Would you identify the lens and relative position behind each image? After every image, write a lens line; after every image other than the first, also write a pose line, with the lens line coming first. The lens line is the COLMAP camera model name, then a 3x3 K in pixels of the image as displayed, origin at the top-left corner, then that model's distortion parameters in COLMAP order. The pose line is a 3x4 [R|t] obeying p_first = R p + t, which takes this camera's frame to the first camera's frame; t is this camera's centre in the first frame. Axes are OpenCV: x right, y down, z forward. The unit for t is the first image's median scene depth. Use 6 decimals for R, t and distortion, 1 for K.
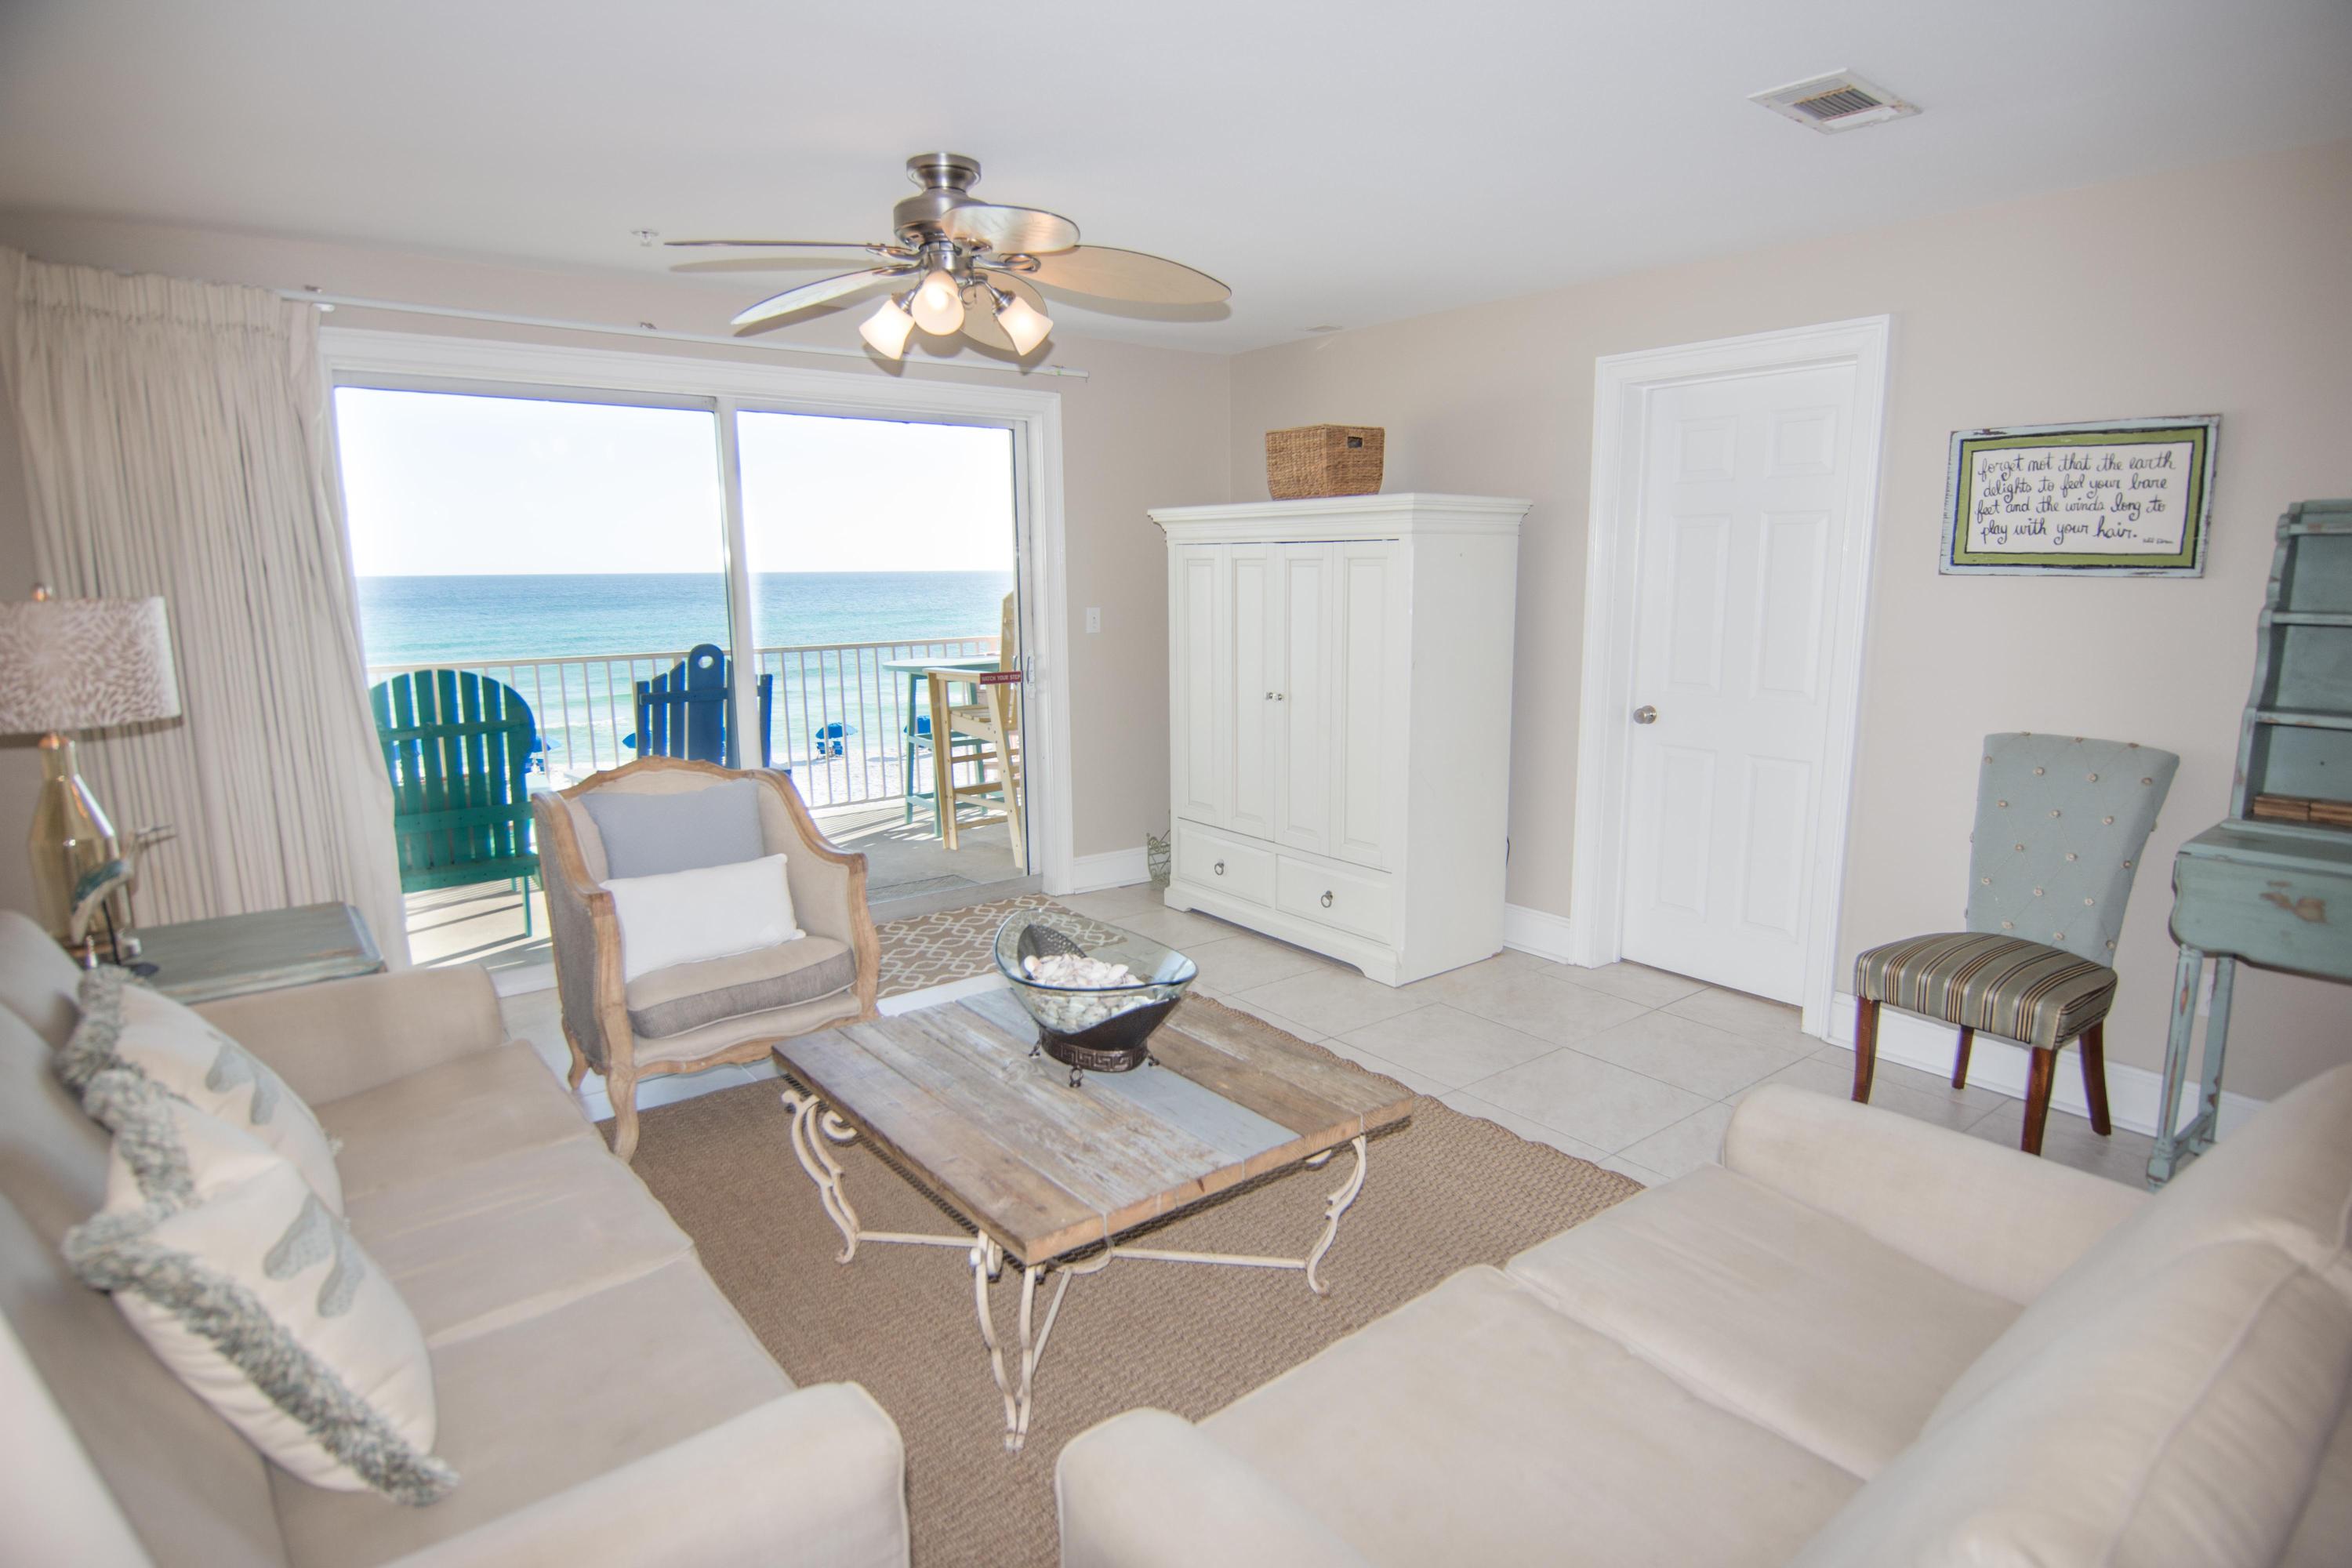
lens RADIAL K [[1243.1, 0, 1208.0], [0, 1243.1, 785.5], [0, 0, 1]] dist [0.003782, -0.020532]
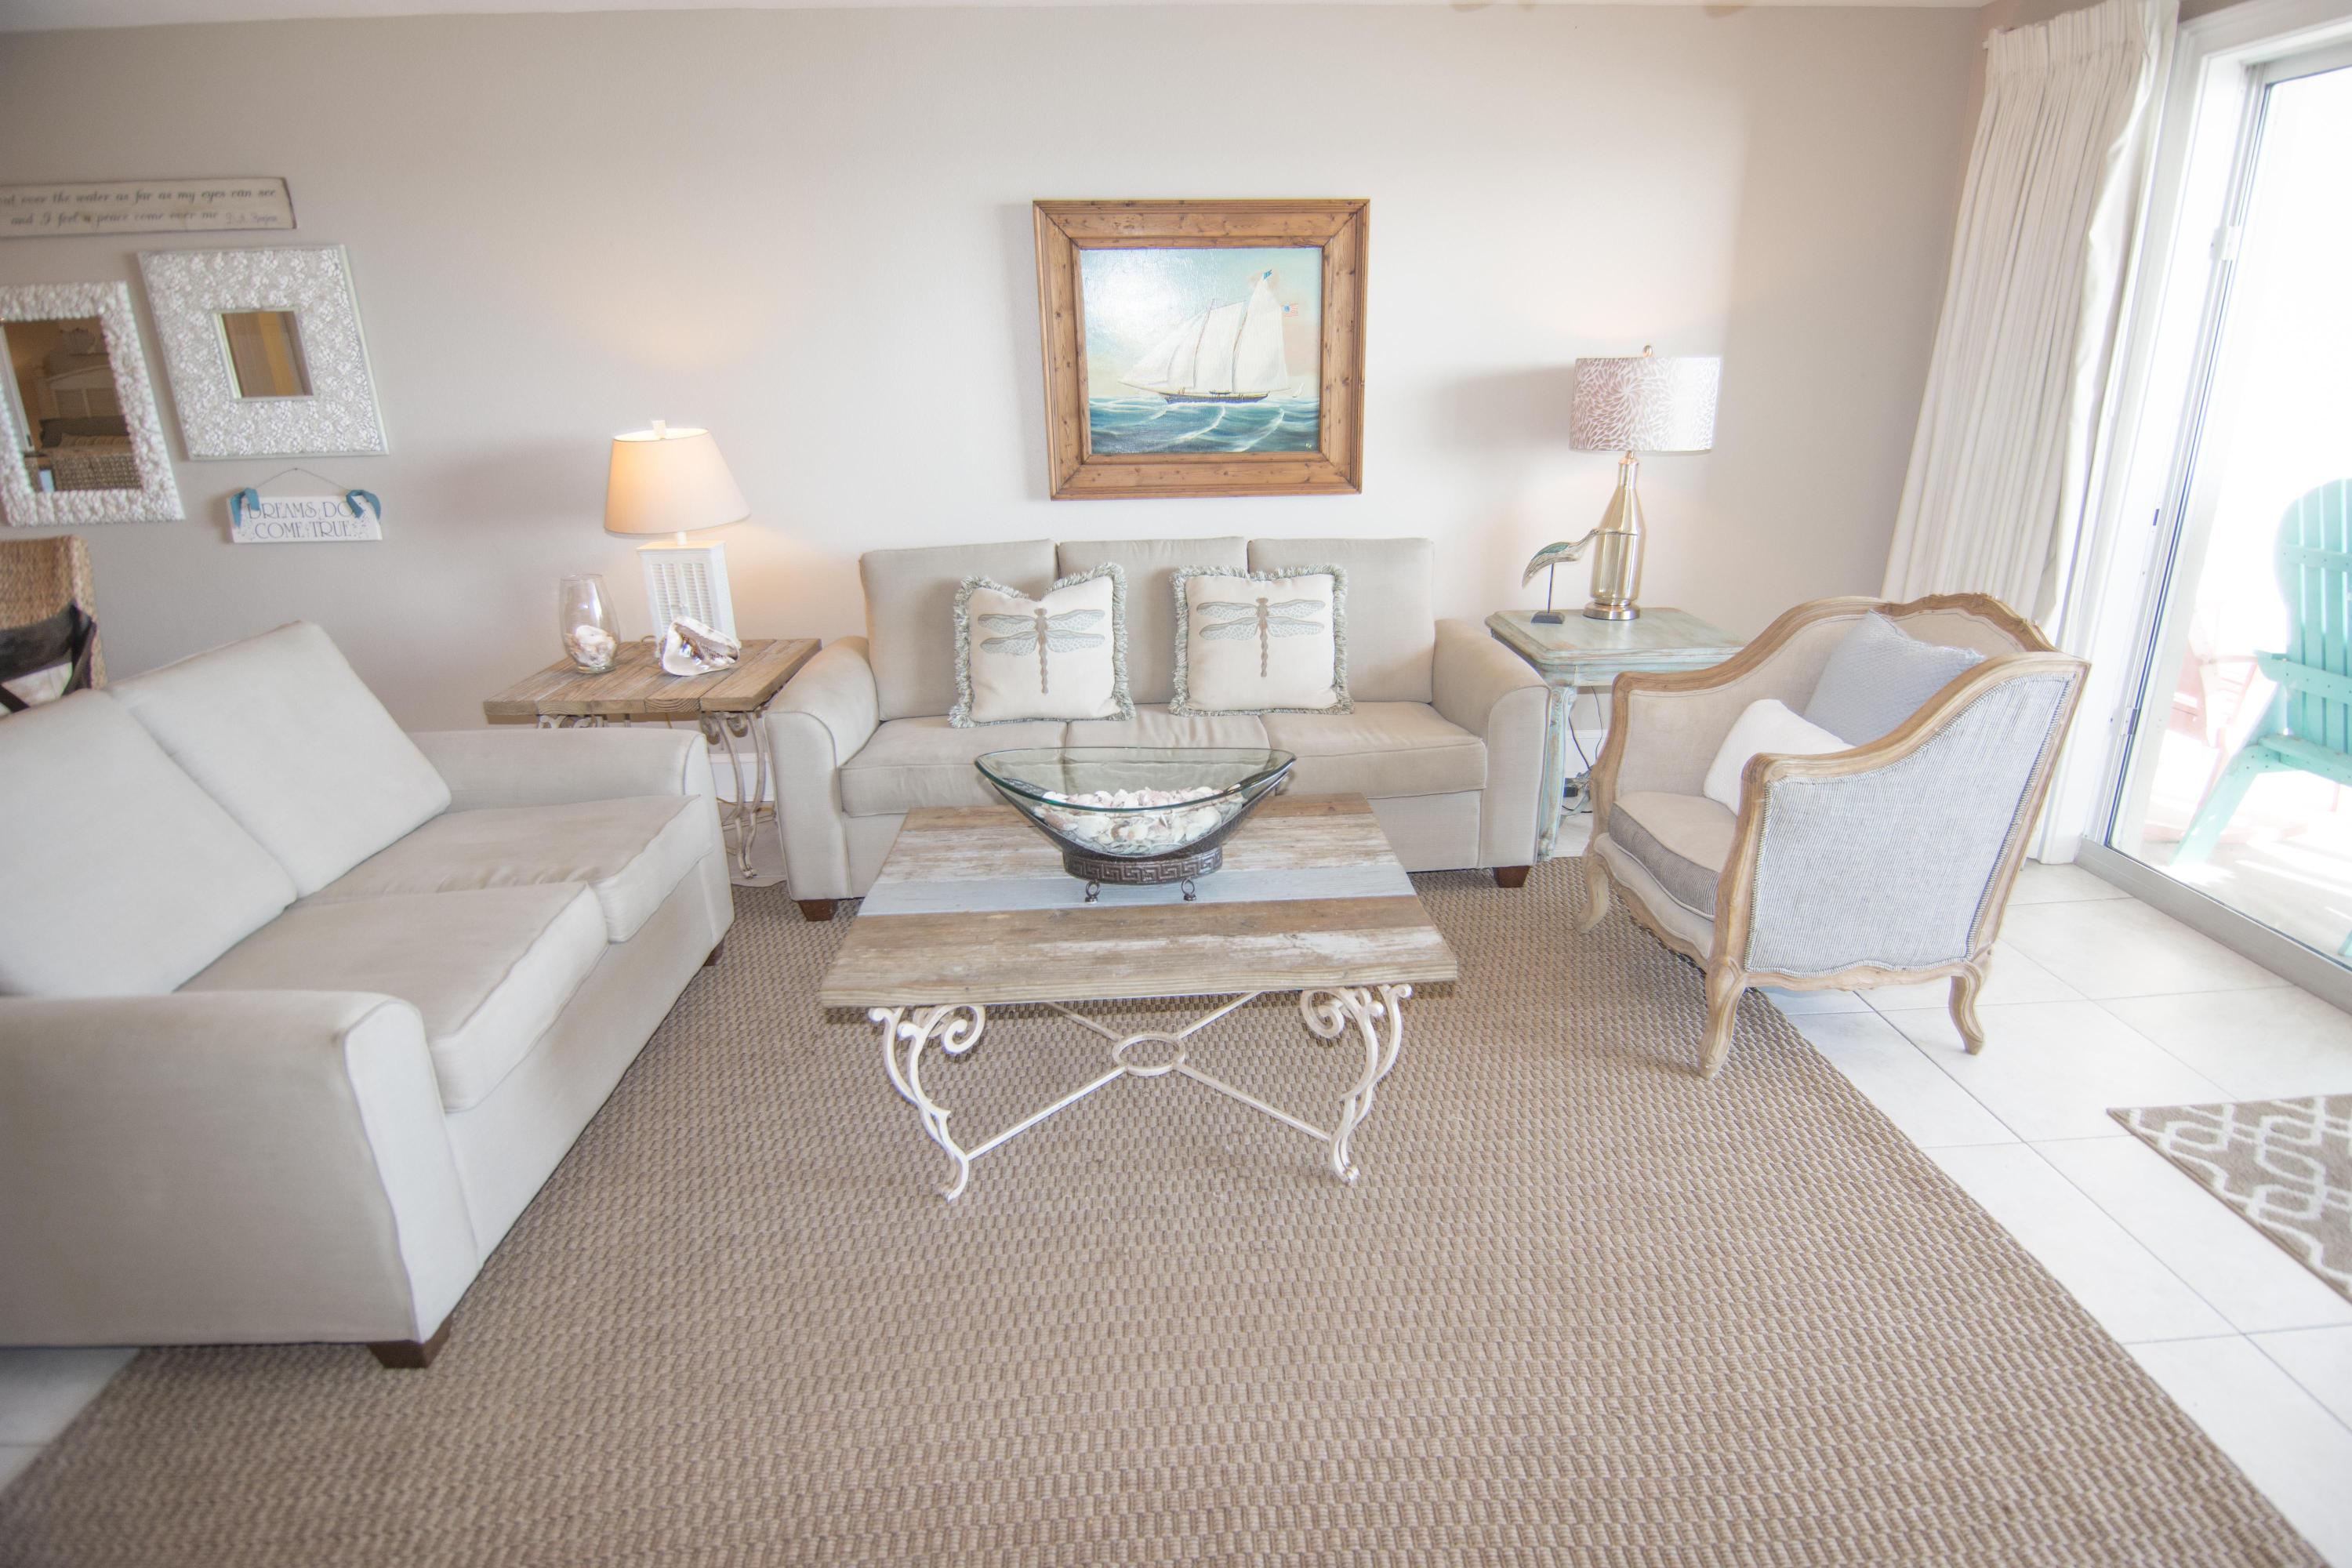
lens RADIAL K [[1239.5, 0, 1204.7], [0, 1239.5, 783.7], [0, 0, 1]] dist [0.003570, -0.019118]
pose [[-0.587943, 0.271110, -0.762117, 0.320484], [-0.122785, 0.901334, 0.415357, -0.134543], [0.799529, 0.337783, -0.496645, 0.826751]]
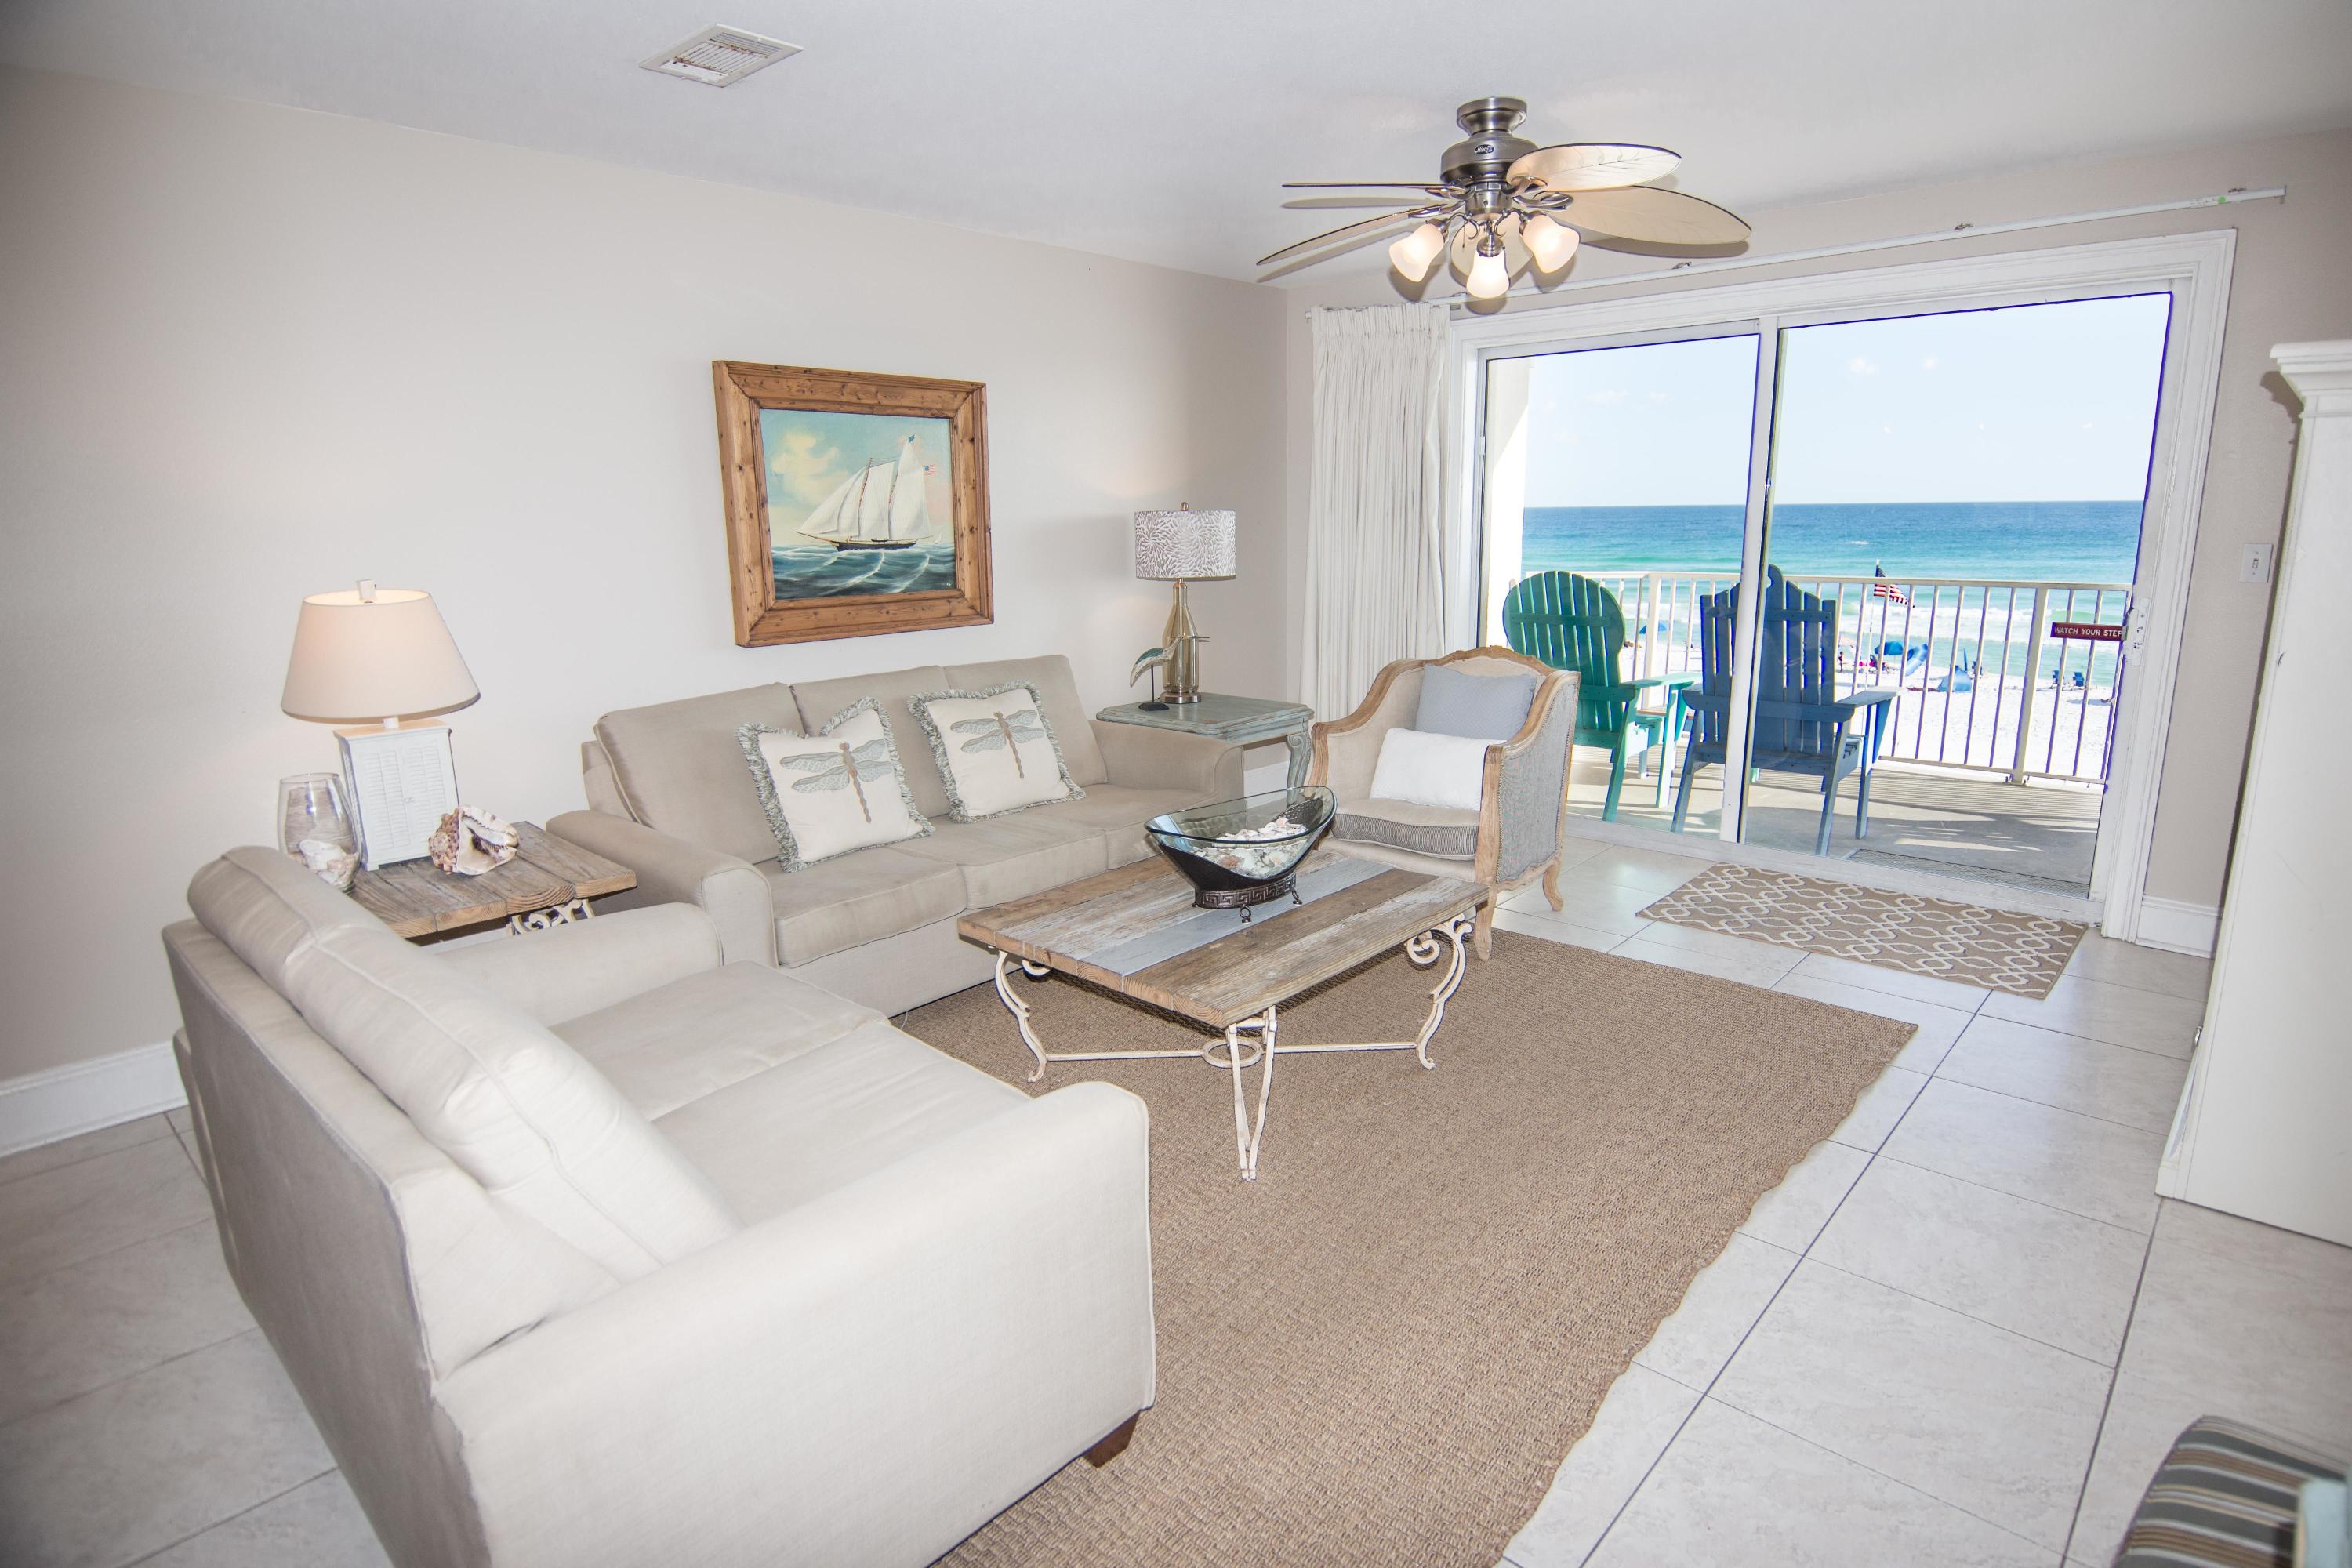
lens RADIAL K [[1244.7, 0, 1206.6], [0, 1244.7, 783.6], [0, 0, 1]] dist [0.003620, -0.021730]
pose [[0.161354, 0.217930, -0.962534, 0.579208], [-0.159843, 0.968207, 0.192420, -0.066290], [0.973866, 0.122806, 0.191058, 0.401551]]
